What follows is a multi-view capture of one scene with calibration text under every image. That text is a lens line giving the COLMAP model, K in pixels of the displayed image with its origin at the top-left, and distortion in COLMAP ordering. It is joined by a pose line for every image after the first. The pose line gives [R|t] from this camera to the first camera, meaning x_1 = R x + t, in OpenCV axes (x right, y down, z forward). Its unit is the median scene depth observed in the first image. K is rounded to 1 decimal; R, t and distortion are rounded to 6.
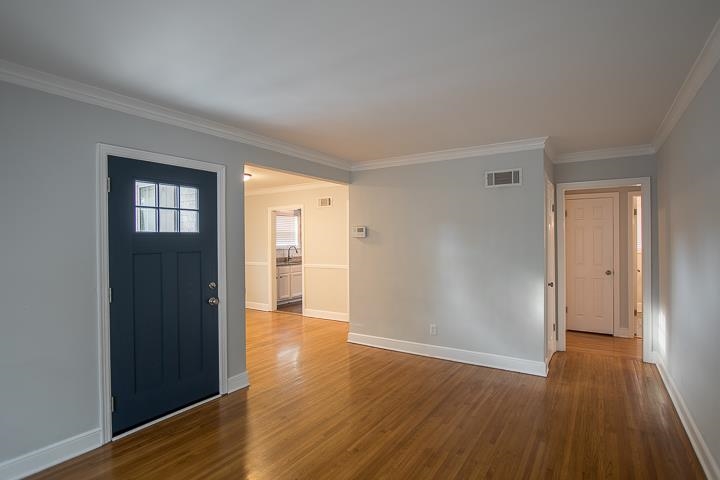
lens RADIAL K [[381.4, 0, 360.0], [0, 381.4, 240.0], [0, 0, 1]] dist [-0.004189, -0.000328]
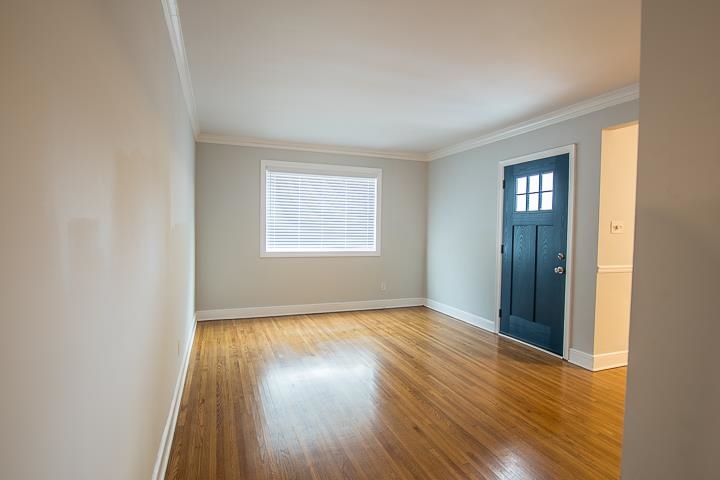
lens RADIAL K [[381.4, 0, 360.0], [0, 381.4, 240.0], [0, 0, 1]] dist [-0.004189, -0.000328]
pose [[-0.592896, 0.019719, -0.805038, 0.937108], [-0.016383, 0.999198, 0.036541, 0.044659], [0.805113, 0.034854, -0.592097, 1.291047]]
